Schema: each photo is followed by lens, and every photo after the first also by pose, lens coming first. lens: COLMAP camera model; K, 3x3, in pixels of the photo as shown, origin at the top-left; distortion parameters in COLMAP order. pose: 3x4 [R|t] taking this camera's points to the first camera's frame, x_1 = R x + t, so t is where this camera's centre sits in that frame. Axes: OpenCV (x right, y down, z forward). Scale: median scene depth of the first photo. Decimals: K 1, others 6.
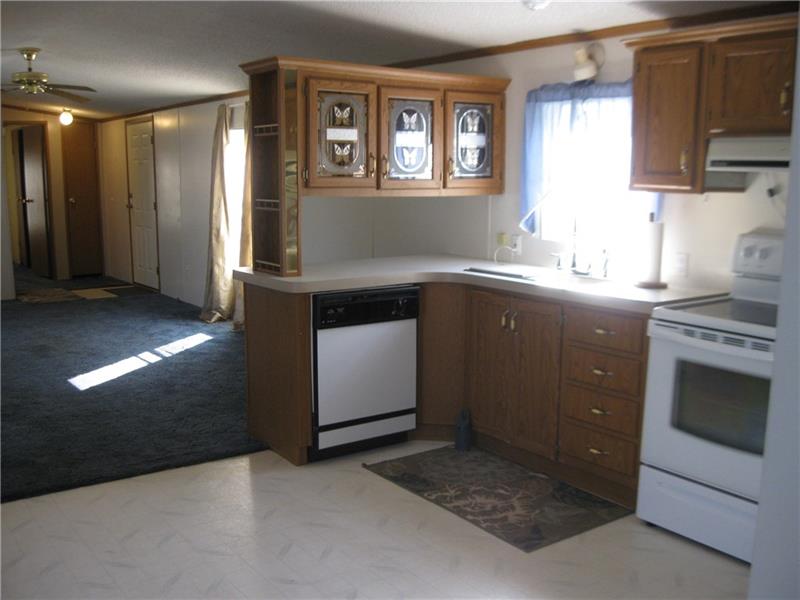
lens RADIAL K [[801.6, 0, 416.9], [0, 801.6, 300.7], [0, 0, 1]] dist [-0.099413, 0.026586]
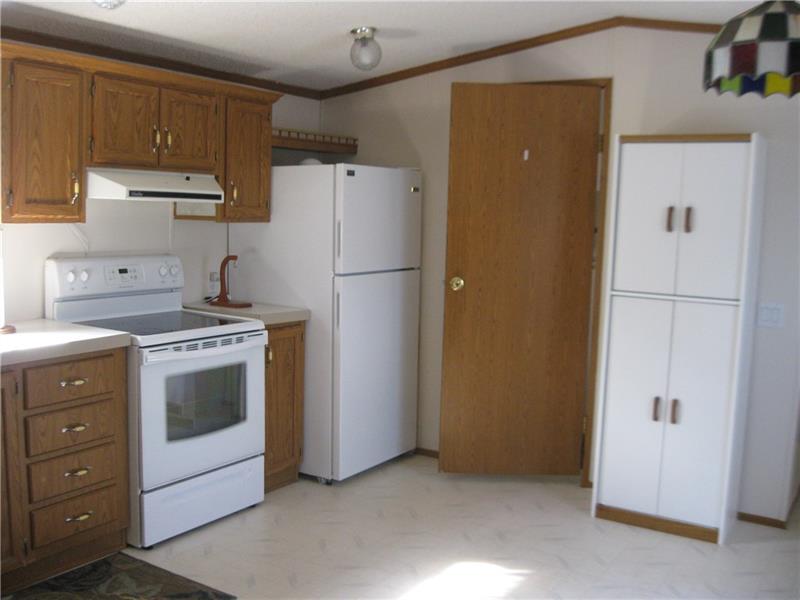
lens RADIAL K [[801.6, 0, 416.9], [0, 801.6, 300.7], [0, 0, 1]] dist [-0.099413, 0.026586]
pose [[-0.348500, -0.126775, 0.928696, -0.736687], [0.110685, 0.978312, 0.175084, -0.169843], [-0.930751, 0.163809, -0.326910, 0.974955]]
